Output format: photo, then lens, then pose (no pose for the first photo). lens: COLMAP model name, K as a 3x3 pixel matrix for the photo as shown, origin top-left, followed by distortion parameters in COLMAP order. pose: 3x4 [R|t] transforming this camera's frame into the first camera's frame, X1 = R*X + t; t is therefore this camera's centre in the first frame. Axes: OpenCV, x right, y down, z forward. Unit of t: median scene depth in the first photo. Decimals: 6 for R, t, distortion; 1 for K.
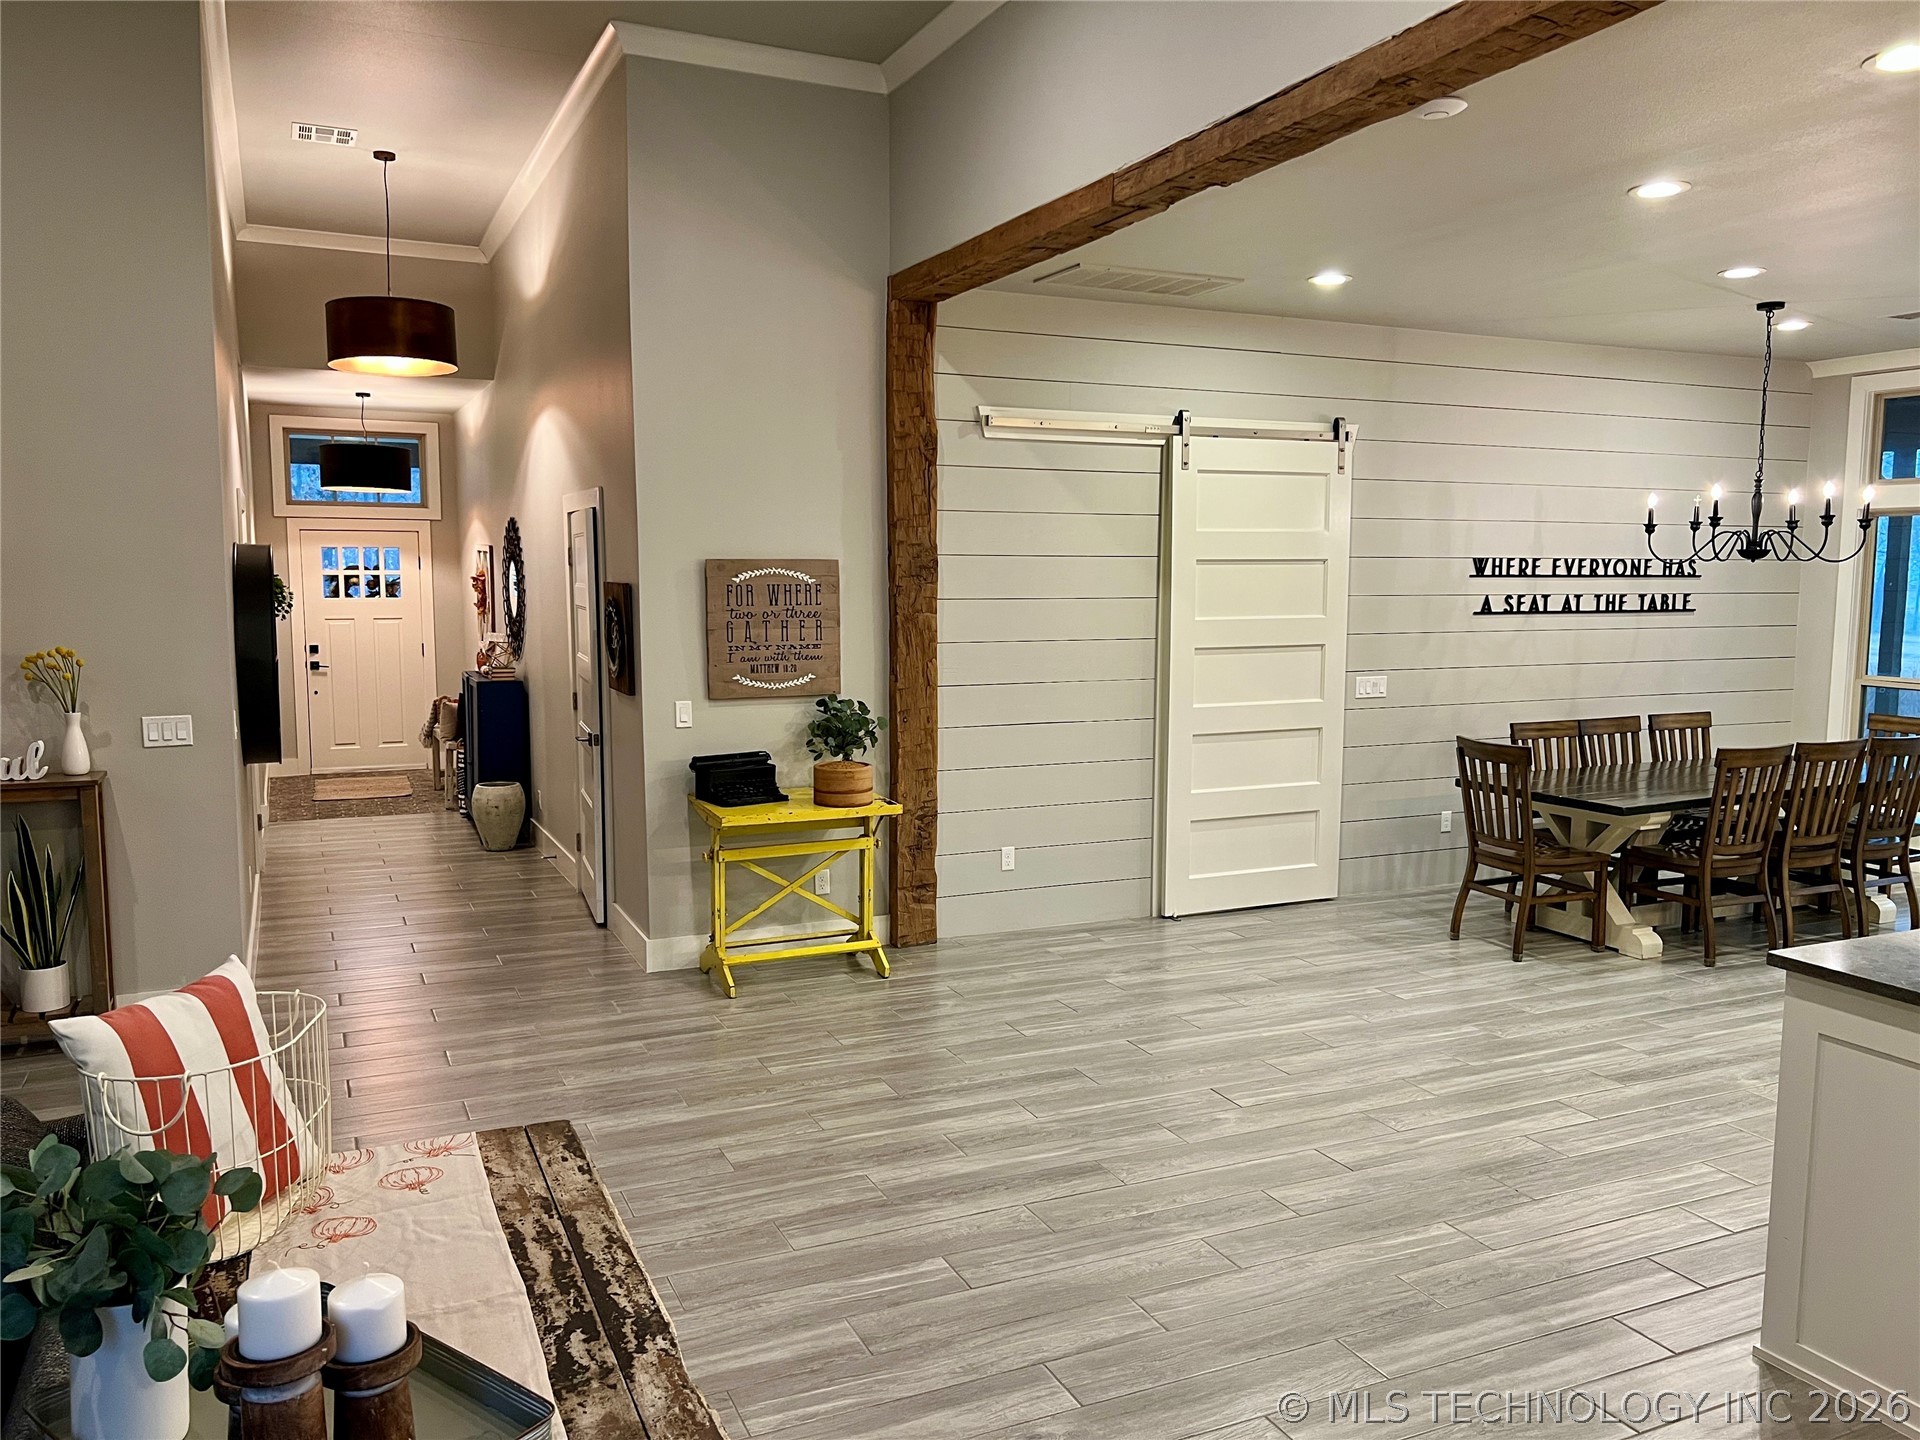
lens RADIAL K [[1439.6, 0, 971.3], [0, 1439.6, 733.7], [0, 0, 1]] dist [0.055155, -0.058455]
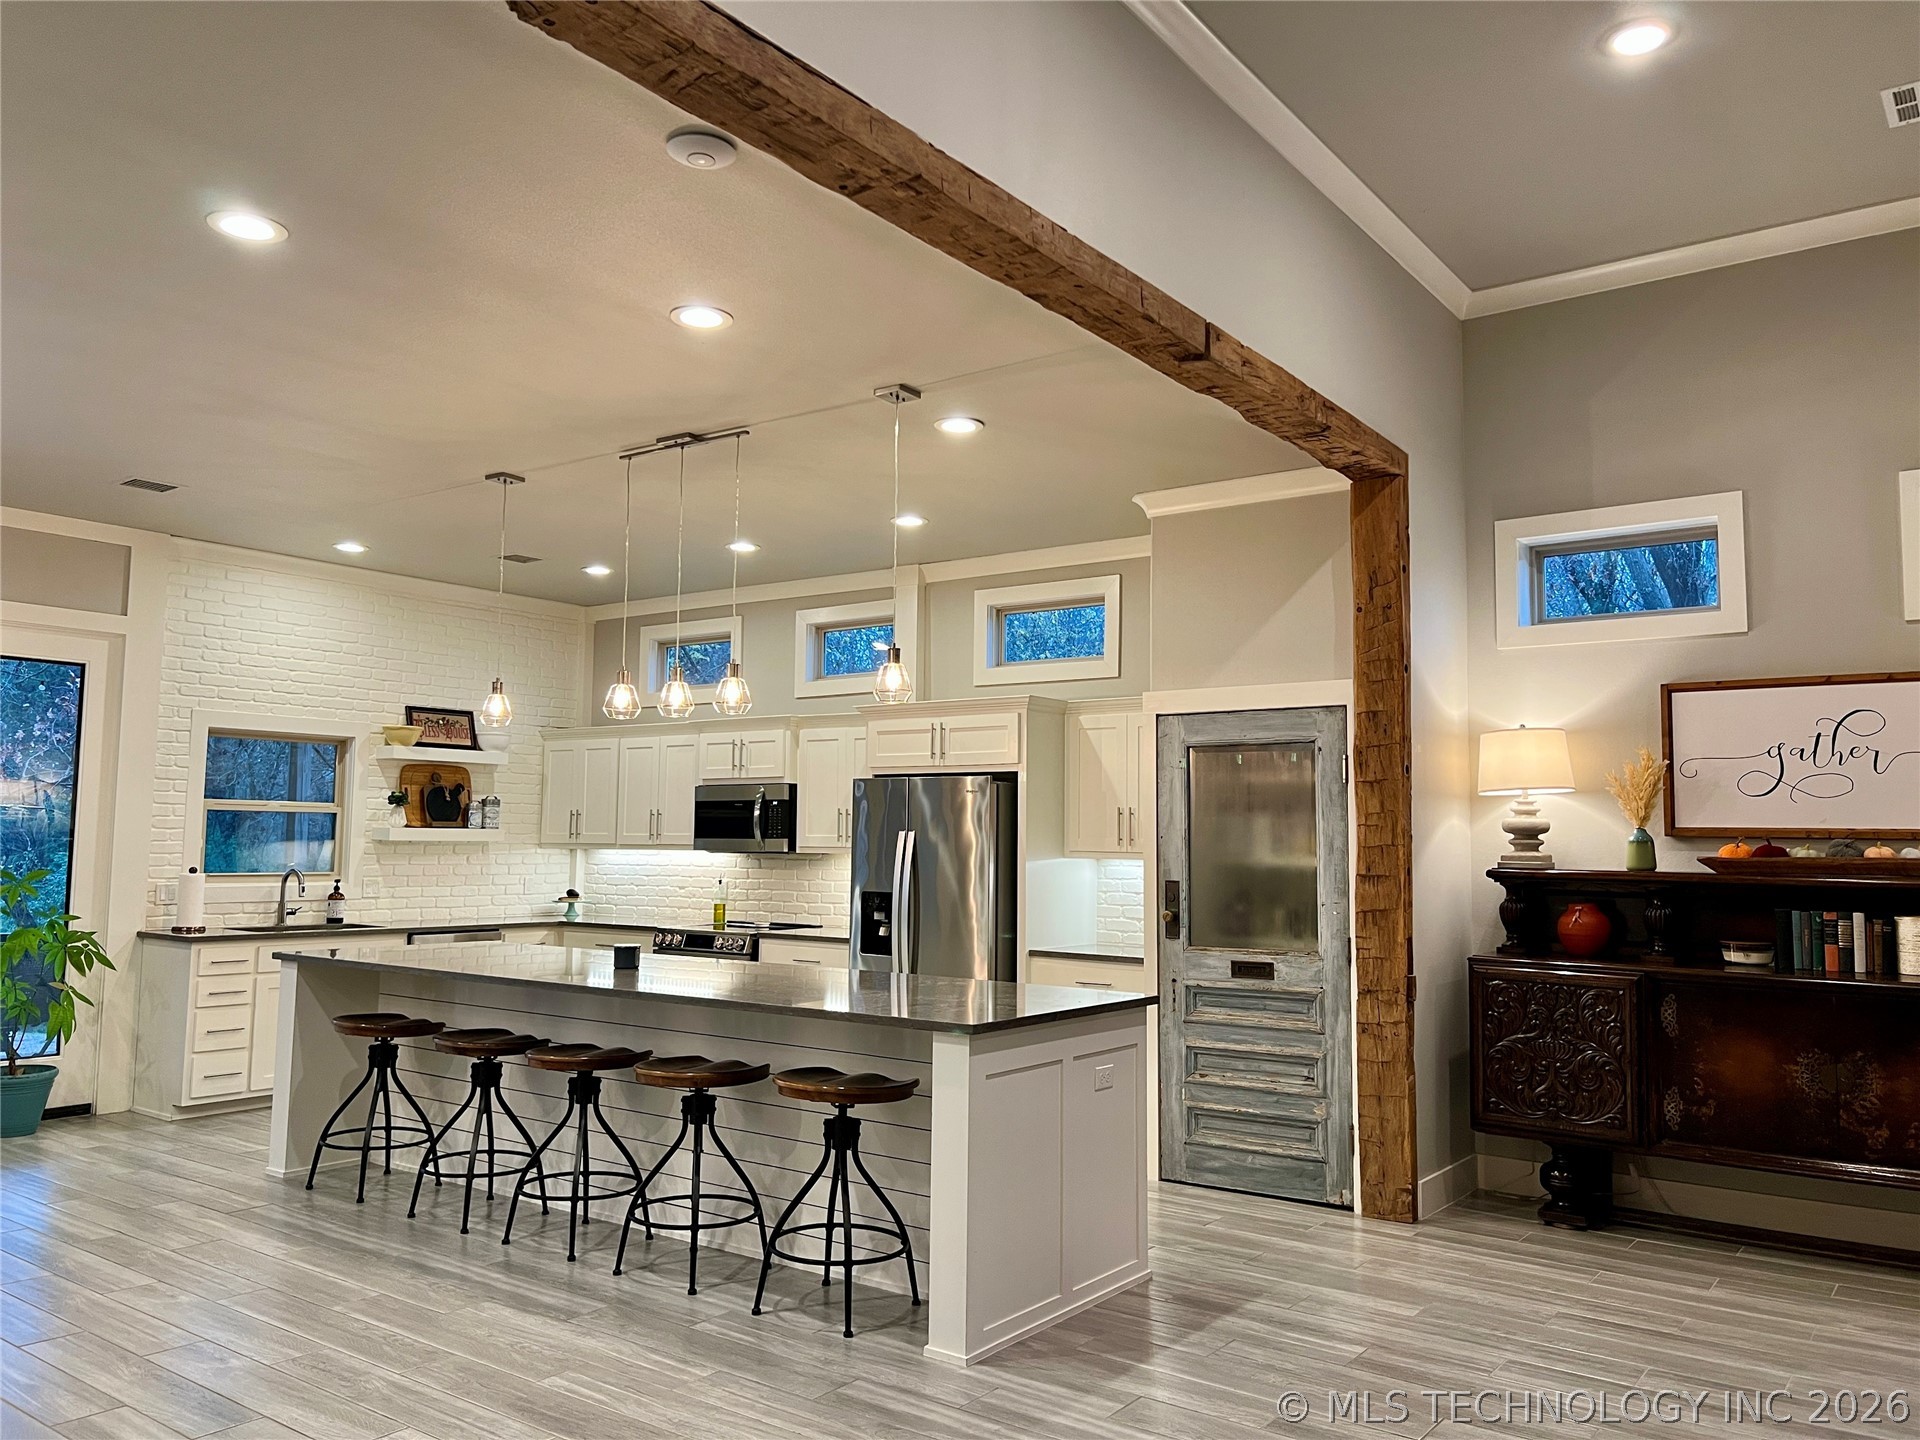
lens RADIAL K [[1439.6, 0, 963.4], [0, 1439.6, 719.3], [0, 0, 1]] dist [0.055155, -0.058455]
pose [[-0.477504, 0.061278, 0.876490, -0.268962], [0.088278, 0.995863, -0.021531, -0.041221], [-0.874184, 0.067094, -0.480938, 0.744080]]
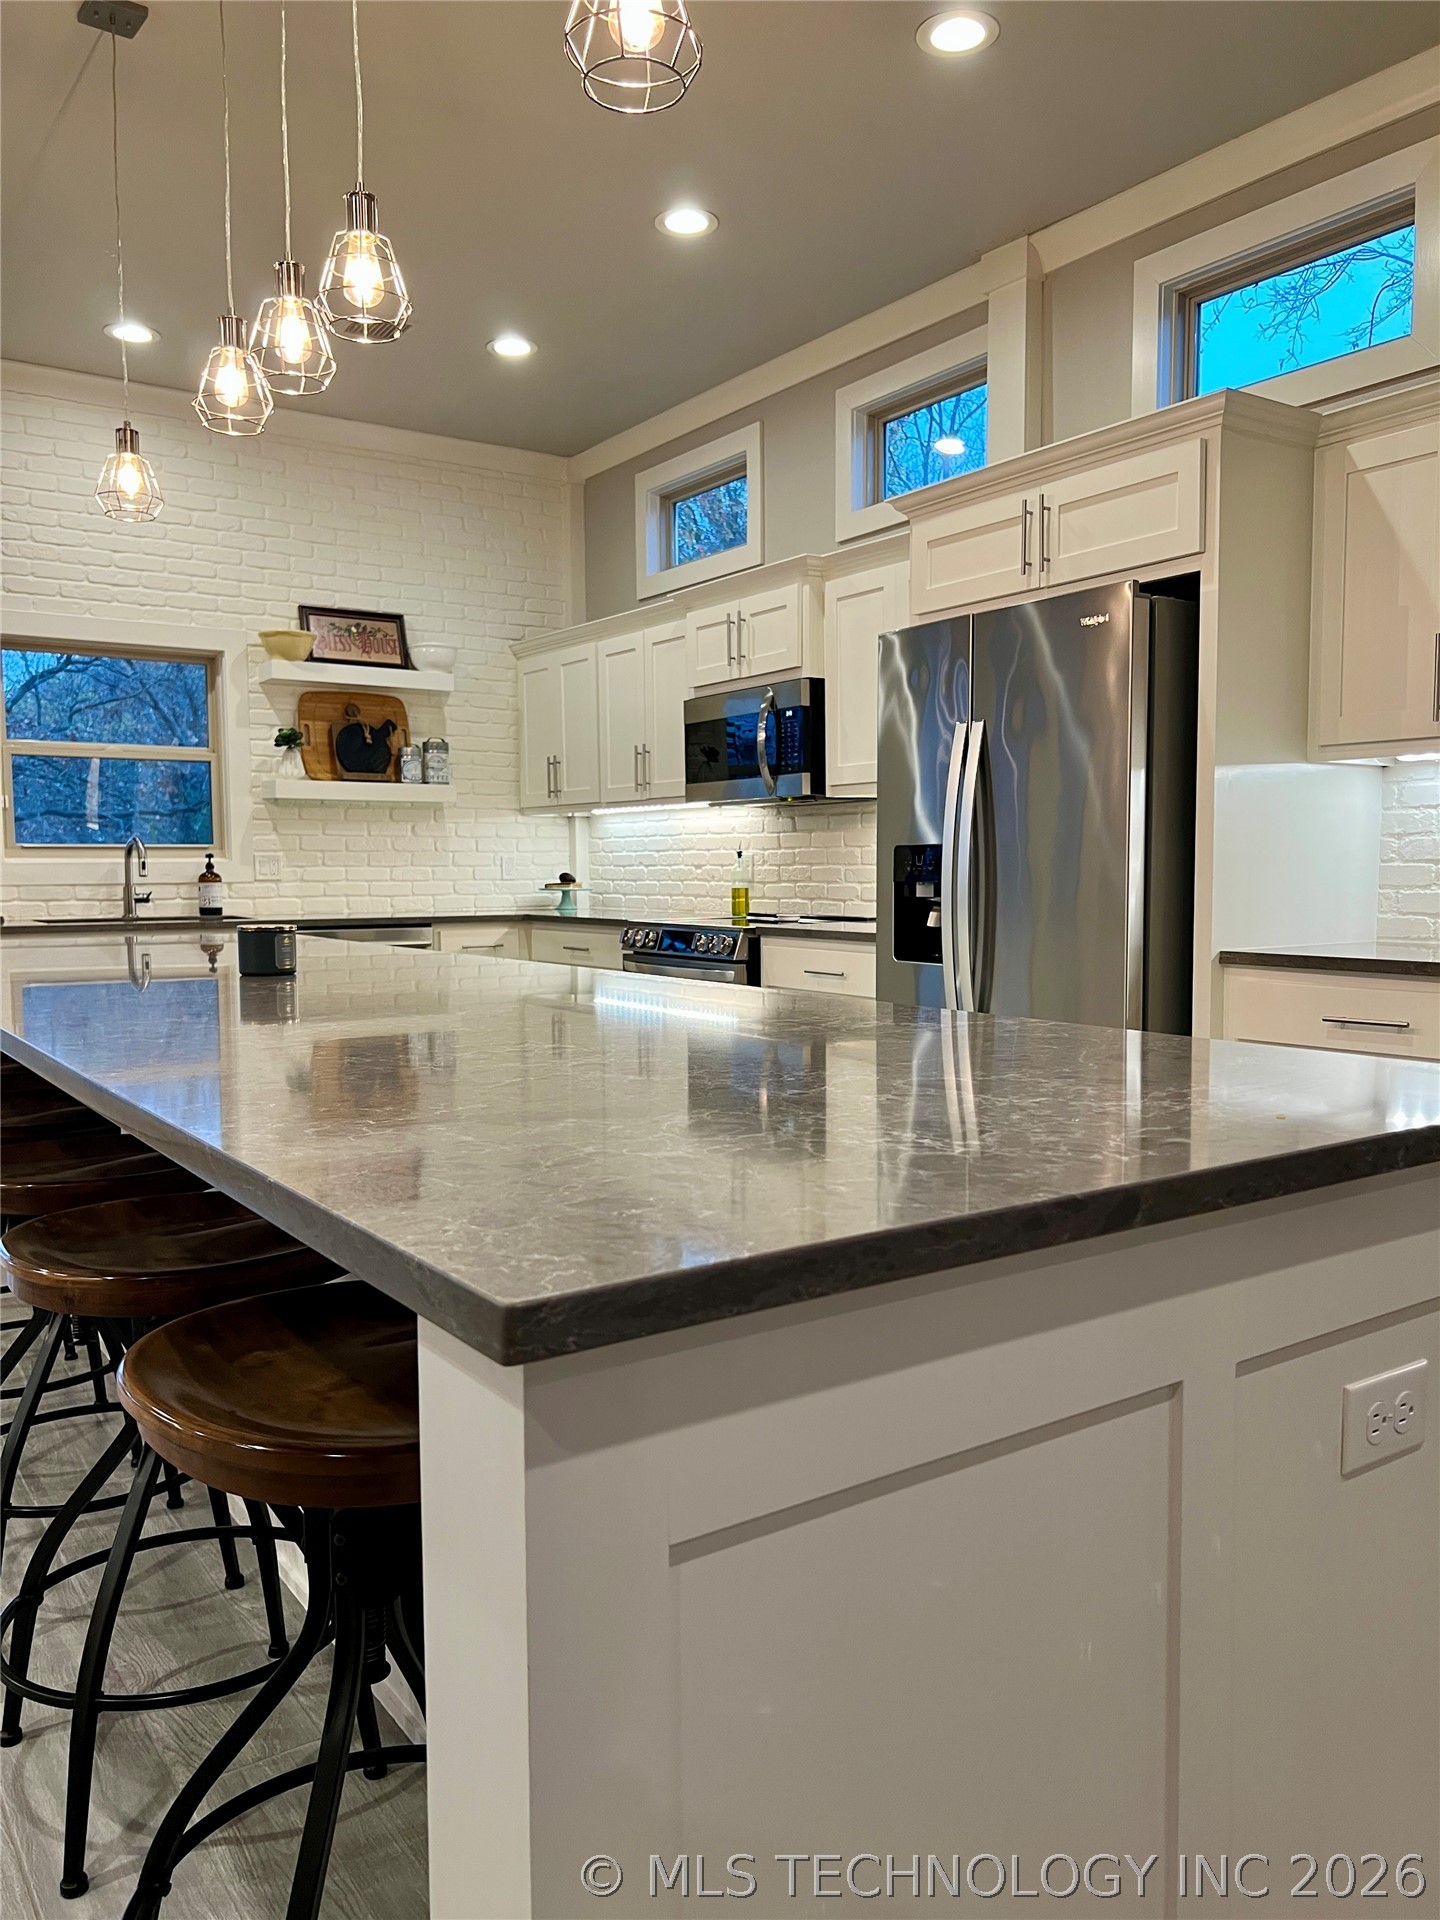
lens RADIAL K [[1439.6, 0, 753.5], [0, 1439.6, 974.4], [0, 0, 1]] dist [0.055155, -0.058455]
pose [[-0.189795, -0.084651, 0.978168, 0.167271], [0.118916, 0.986960, 0.108485, 0.039013], [-0.974596, 0.136910, -0.177254, 0.463143]]
